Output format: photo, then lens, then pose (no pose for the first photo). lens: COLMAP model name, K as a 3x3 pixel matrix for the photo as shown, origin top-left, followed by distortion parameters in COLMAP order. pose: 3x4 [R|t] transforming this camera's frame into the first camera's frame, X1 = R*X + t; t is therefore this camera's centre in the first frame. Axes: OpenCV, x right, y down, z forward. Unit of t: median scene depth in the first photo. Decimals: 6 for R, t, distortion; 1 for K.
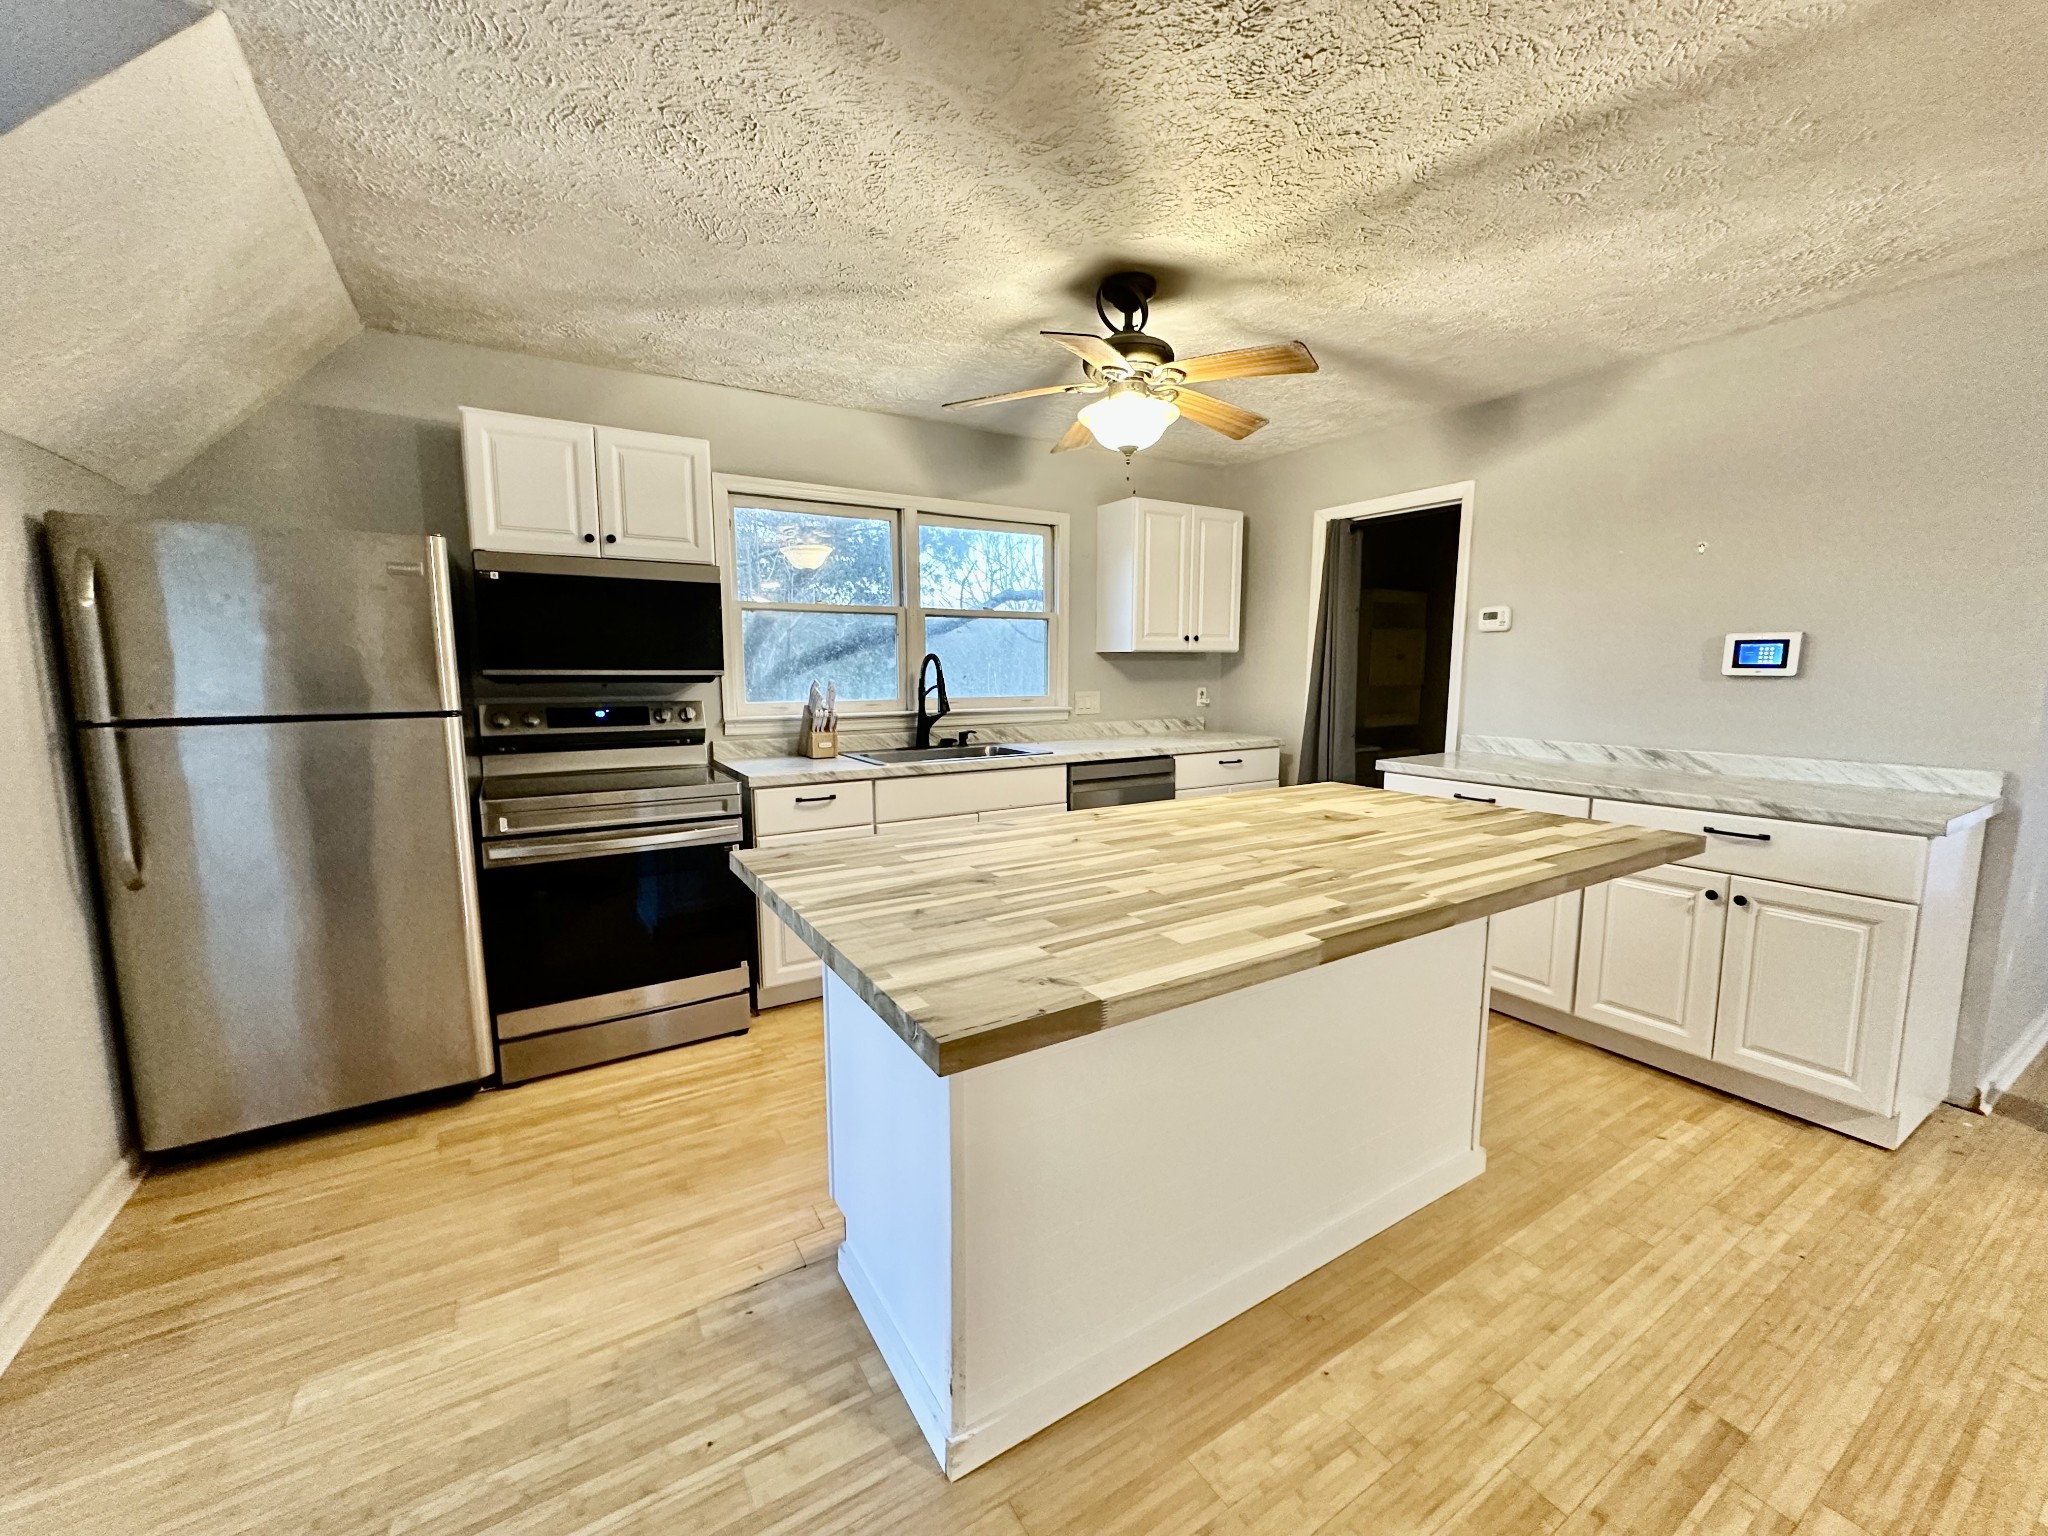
lens RADIAL K [[816.3, 0, 1025.6], [0, 816.3, 768.0], [0, 0, 1]] dist [-0.000373, 0.000803]
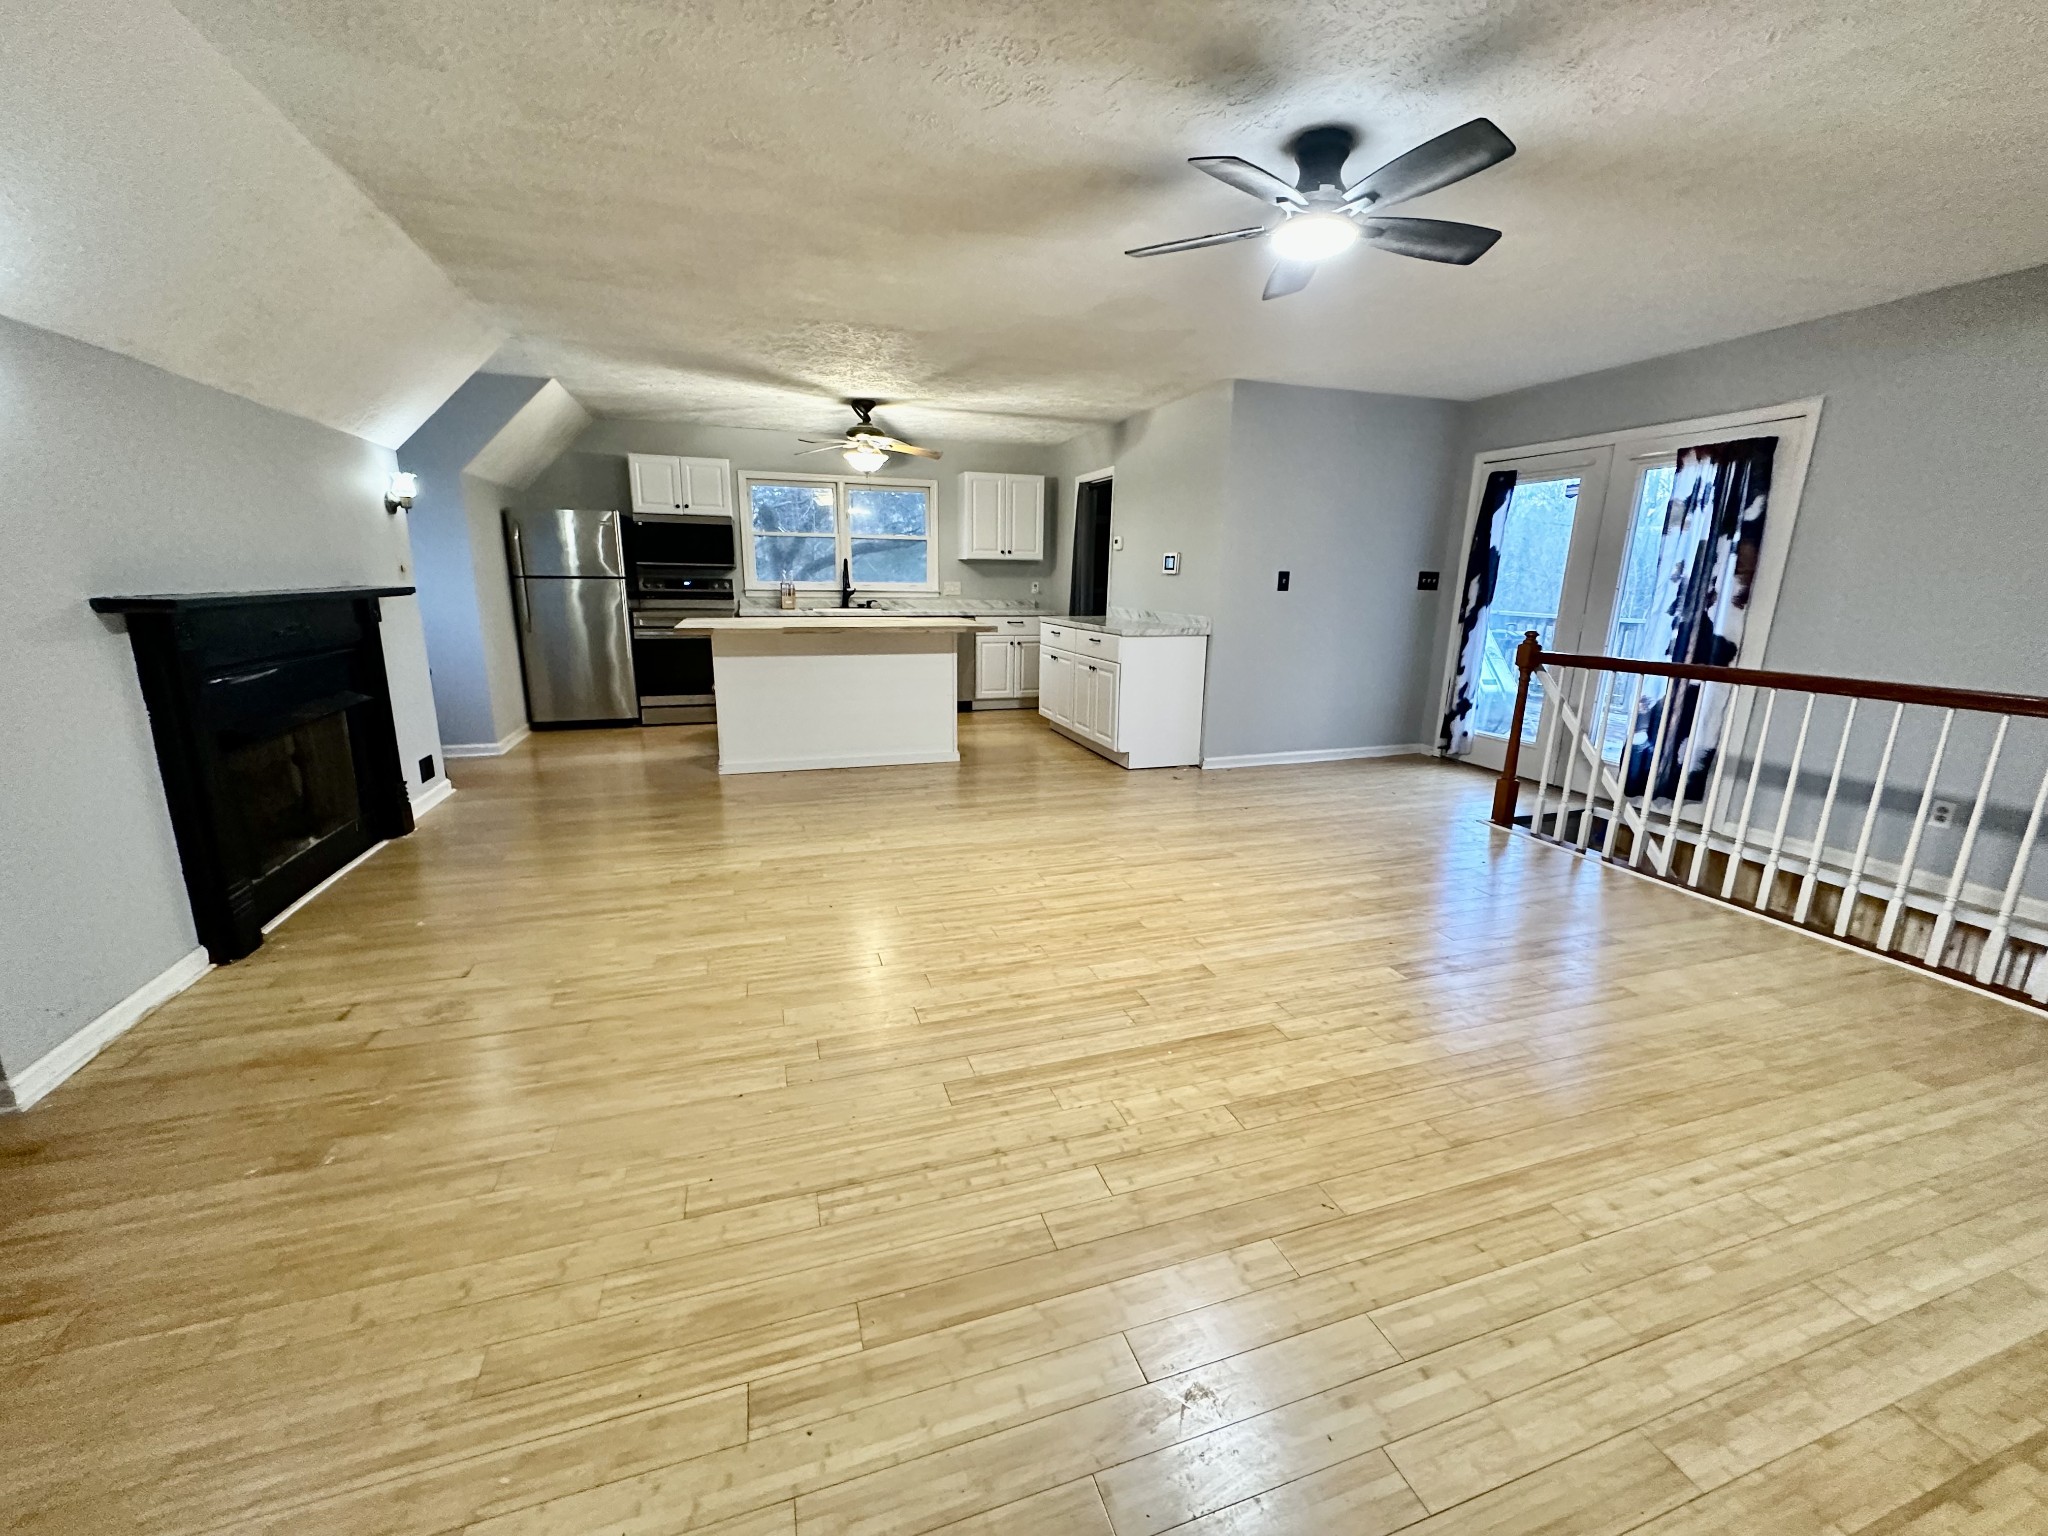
lens RADIAL K [[816.3, 0, 1029.2], [0, 816.3, 766.4], [0, 0, 1]] dist [-0.000373, 0.000803]
pose [[0.973014, 0.068053, -0.220482, 1.000092], [-0.044573, 0.992956, 0.109776, 0.156622], [0.226400, -0.096986, 0.969194, -1.101839]]
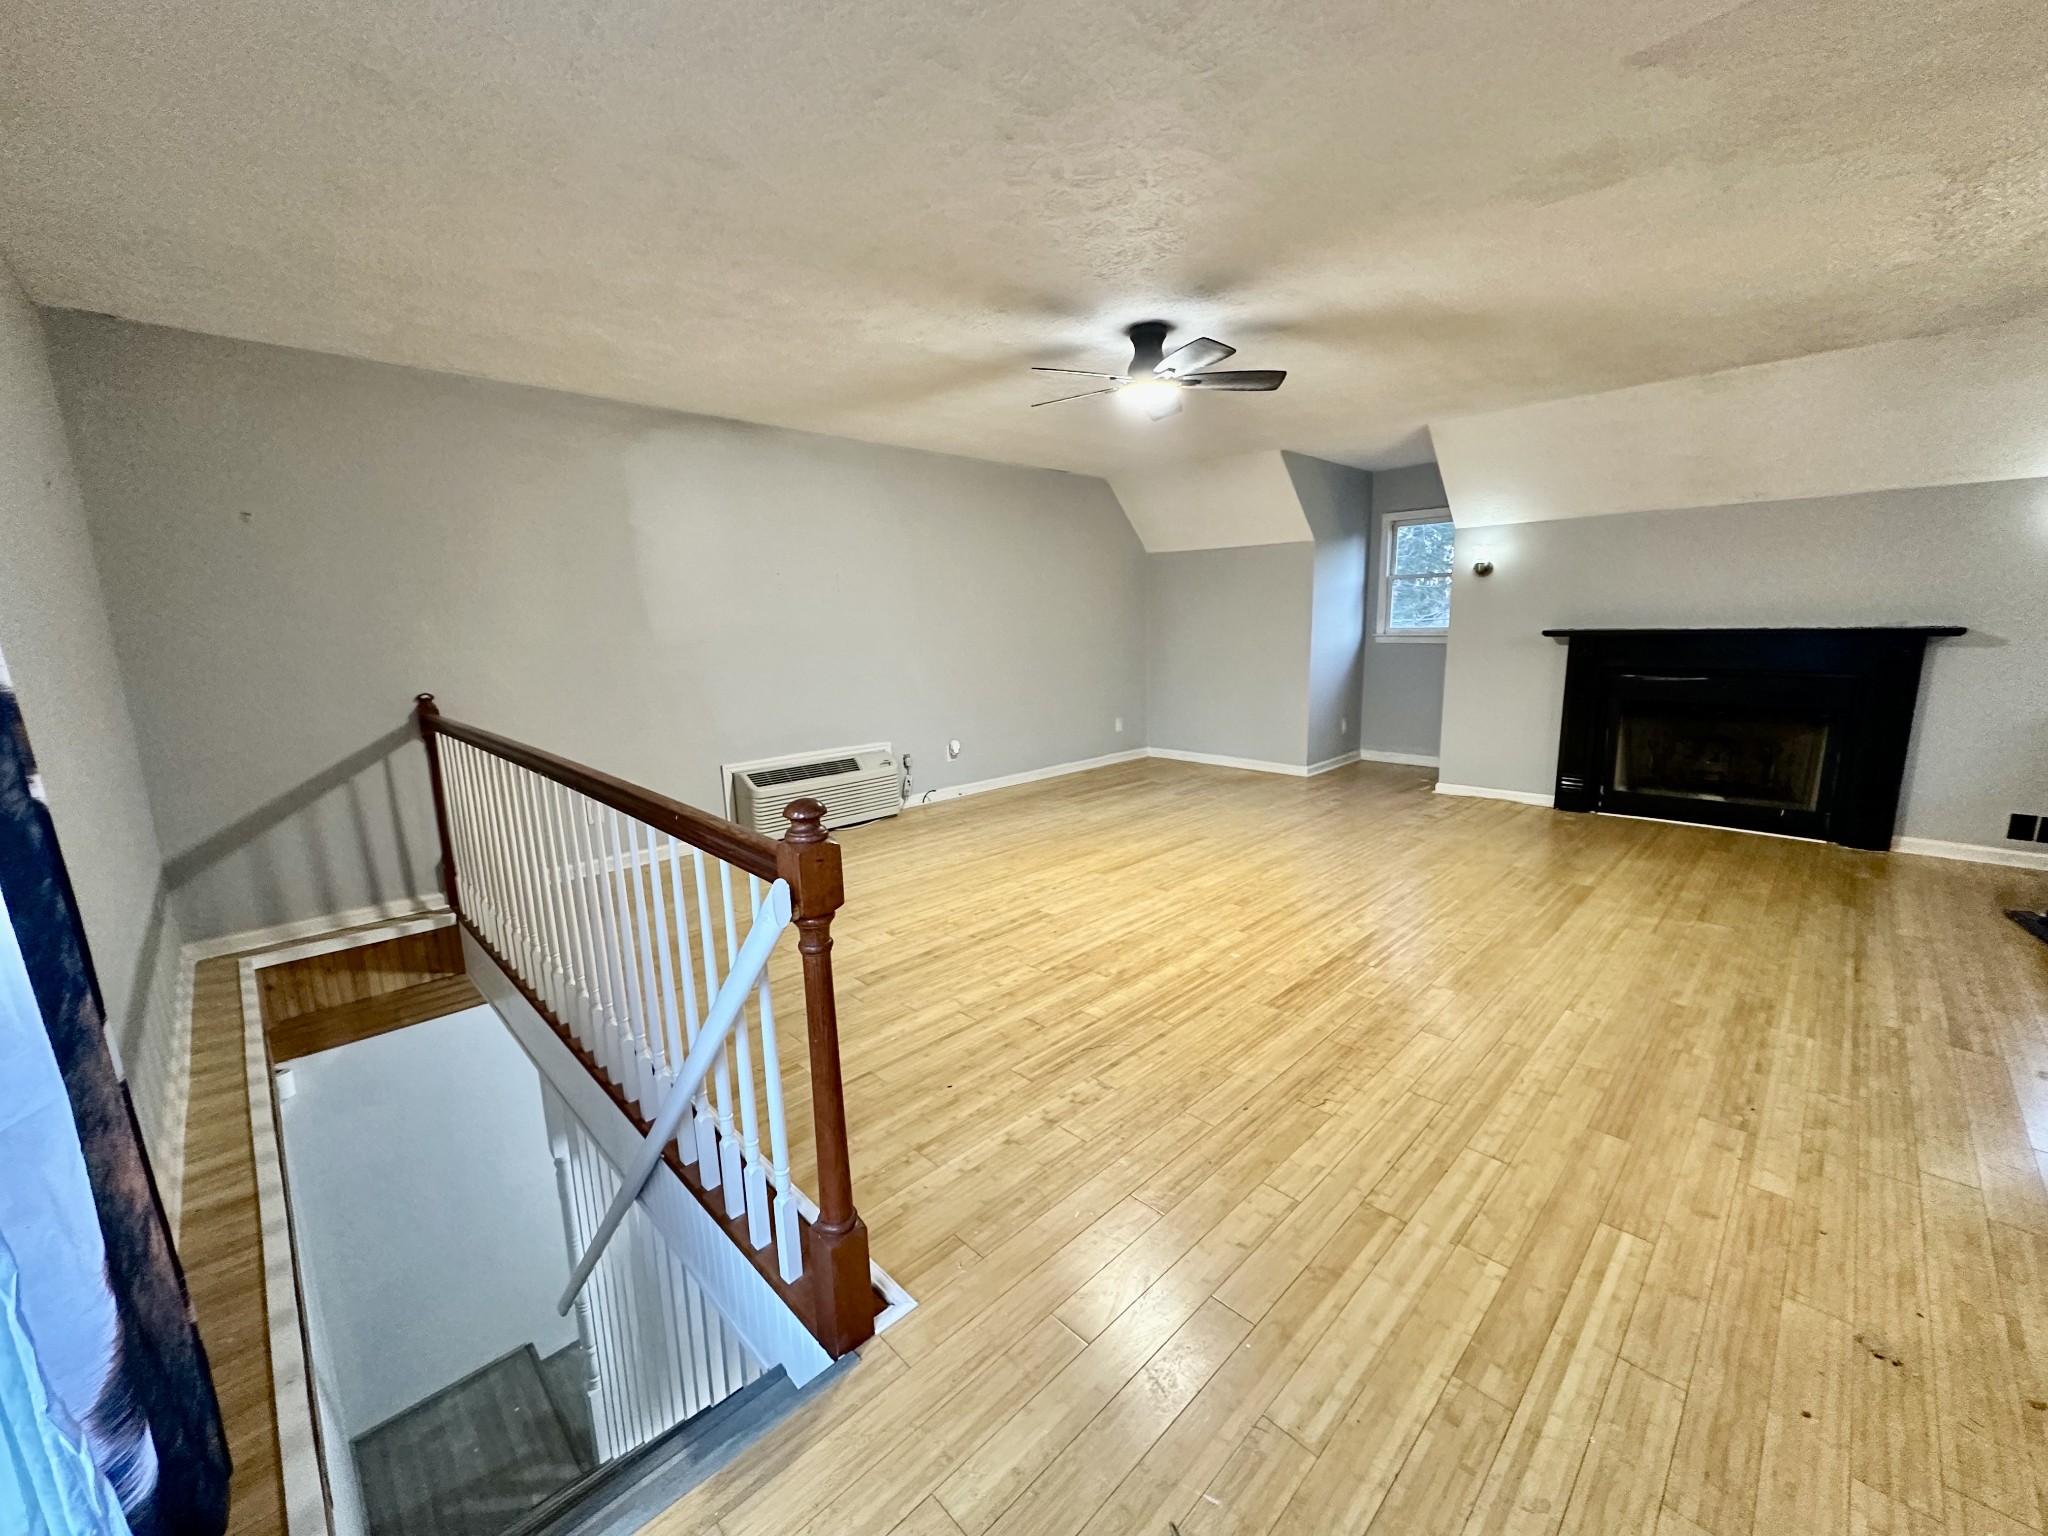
lens RADIAL K [[816.3, 0, 1029.2], [0, 816.3, 767.9], [0, 0, 1]] dist [-0.000373, 0.000803]
pose [[-0.974323, 0.060525, -0.216868, 1.500747], [-0.006302, 0.955484, 0.294975, -0.111431], [0.225067, 0.288768, -0.930569, 0.961746]]
